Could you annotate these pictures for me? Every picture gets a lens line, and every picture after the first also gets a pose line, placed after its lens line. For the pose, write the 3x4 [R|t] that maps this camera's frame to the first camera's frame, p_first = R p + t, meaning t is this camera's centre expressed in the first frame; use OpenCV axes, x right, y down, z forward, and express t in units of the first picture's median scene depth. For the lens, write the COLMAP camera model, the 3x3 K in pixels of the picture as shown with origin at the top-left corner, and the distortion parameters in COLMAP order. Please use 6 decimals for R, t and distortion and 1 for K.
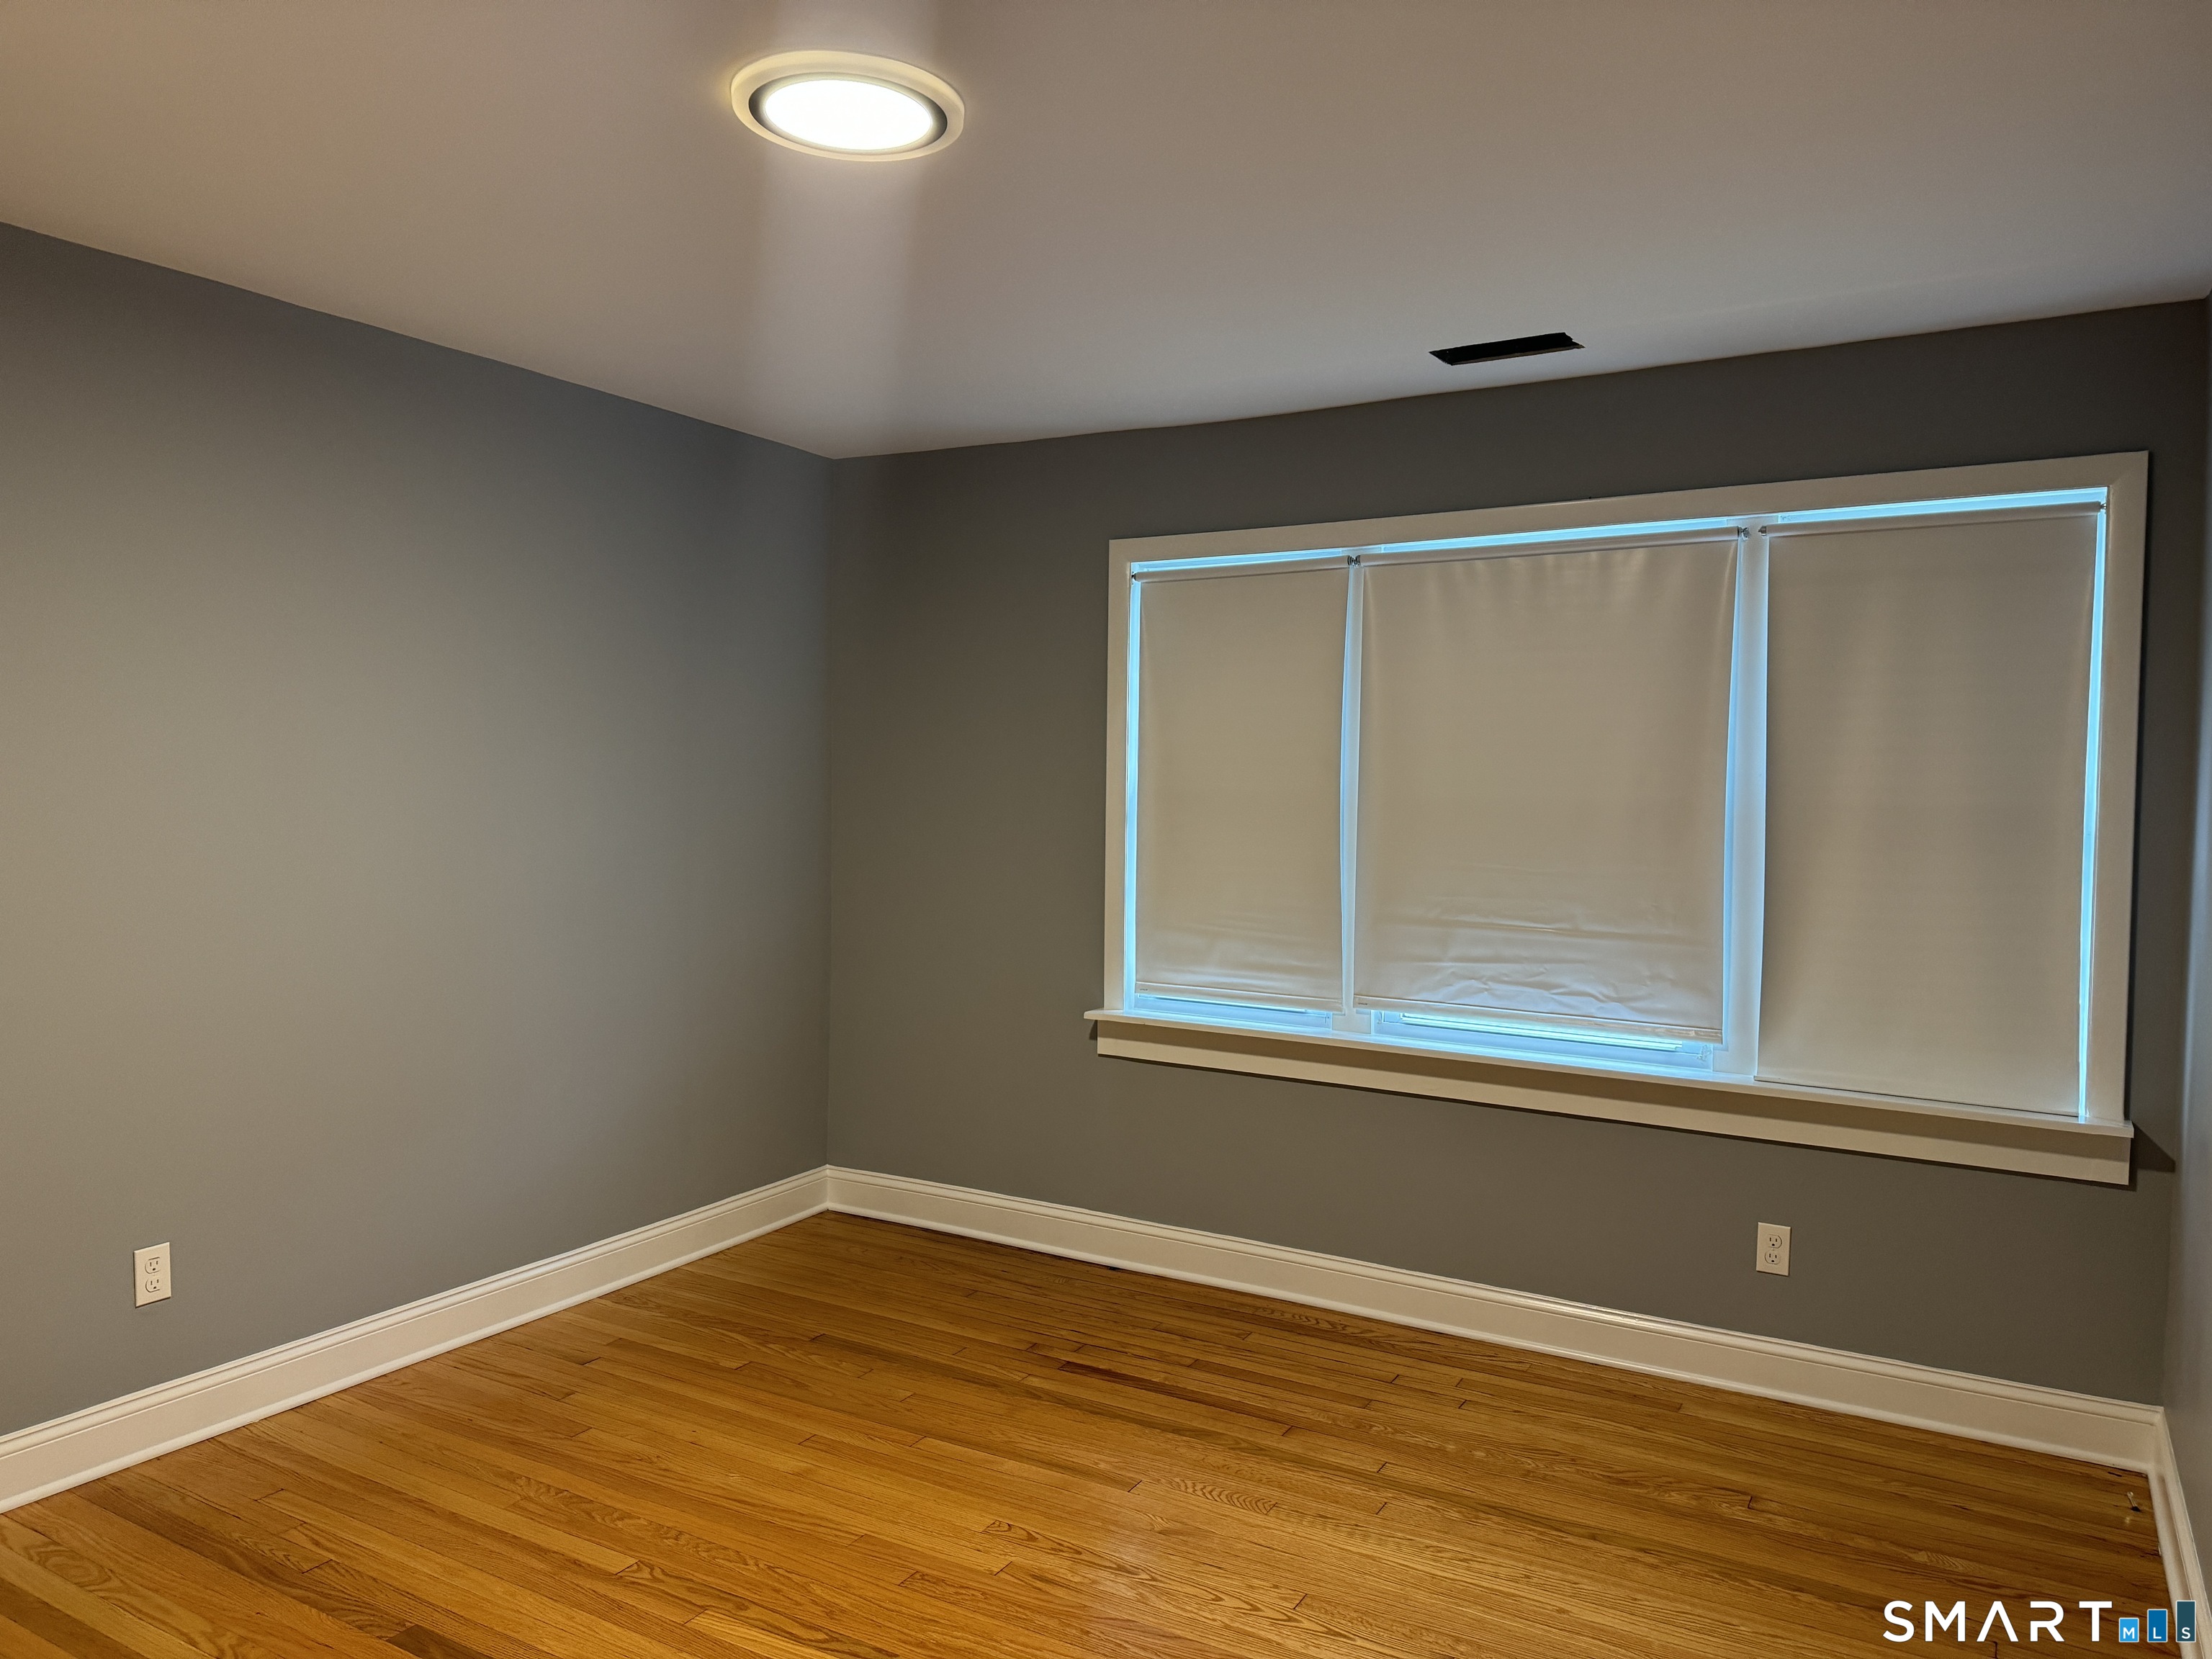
lens RADIAL K [[1548.2, 0, 1098.6], [0, 1548.2, 846.8], [0, 0, 1]] dist [0.054163, -0.055918]
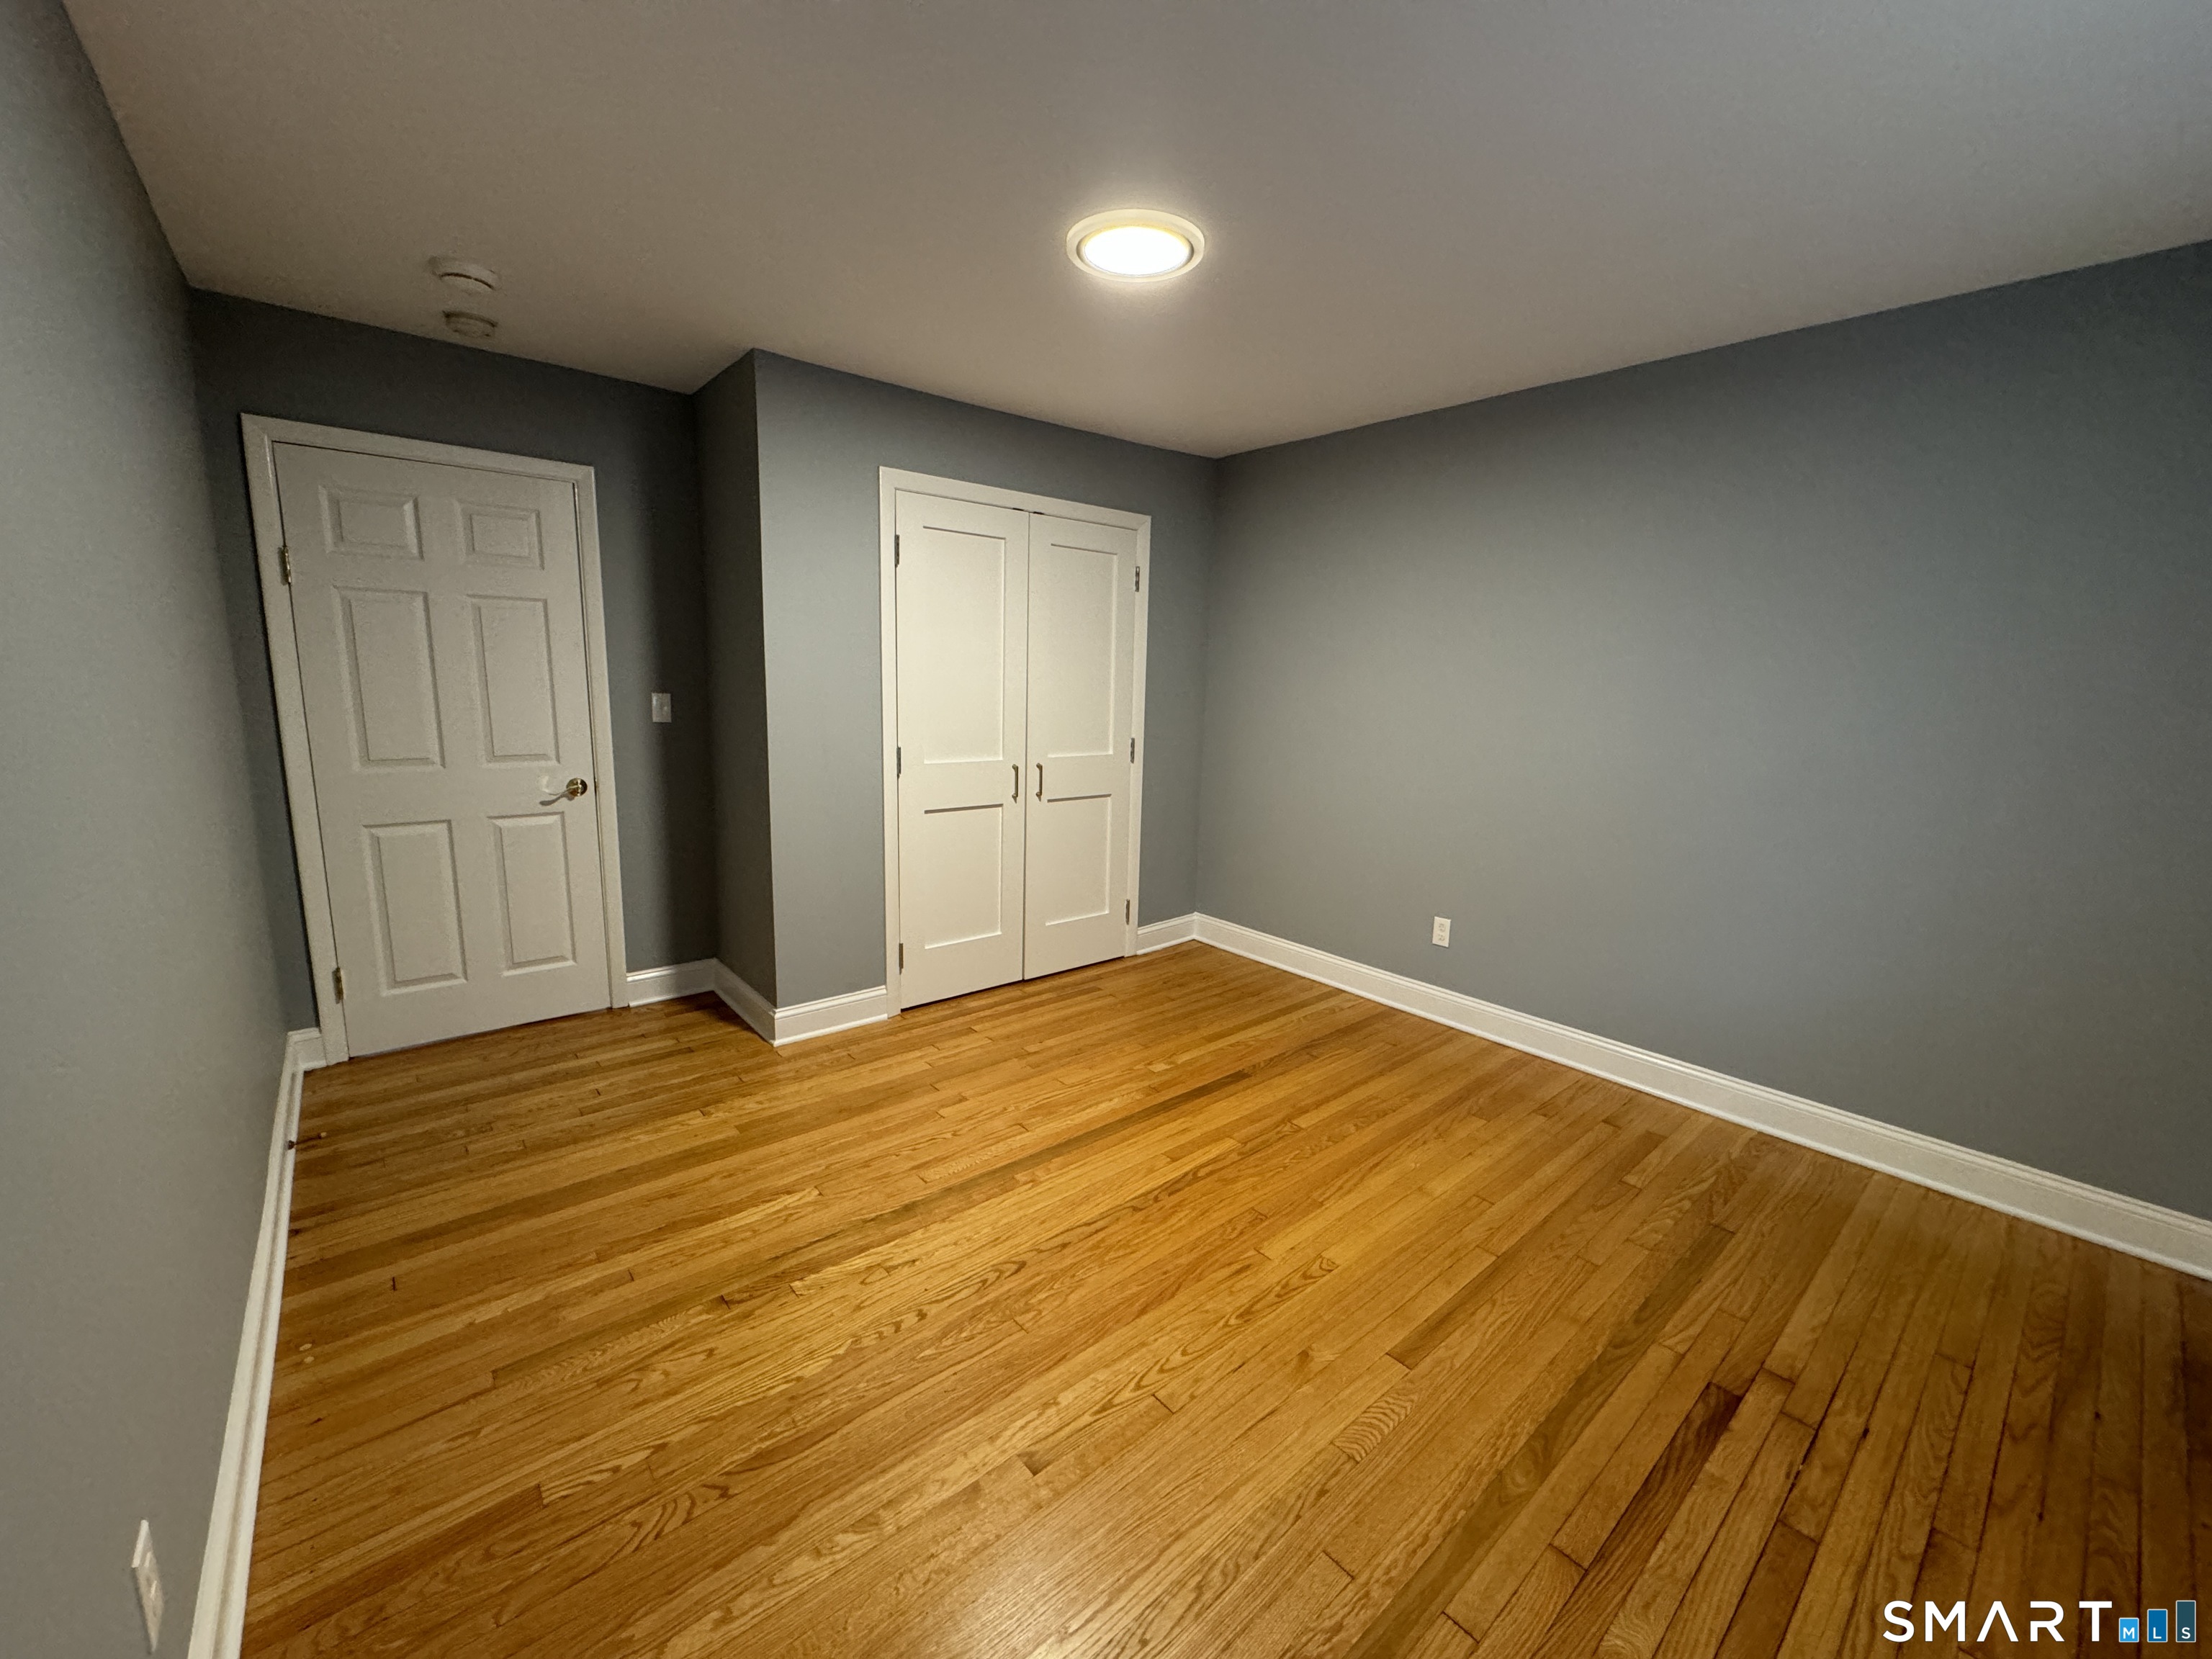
lens RADIAL K [[881.8, 0, 1106.0], [0, 881.8, 829.5], [0, 0, 1]] dist [0.000439, 0.000810]
pose [[-0.324982, 0.144546, -0.934609, 0.558963], [-0.079561, 0.980569, 0.179319, -0.020610], [0.942368, 0.132634, -0.307167, 0.921947]]
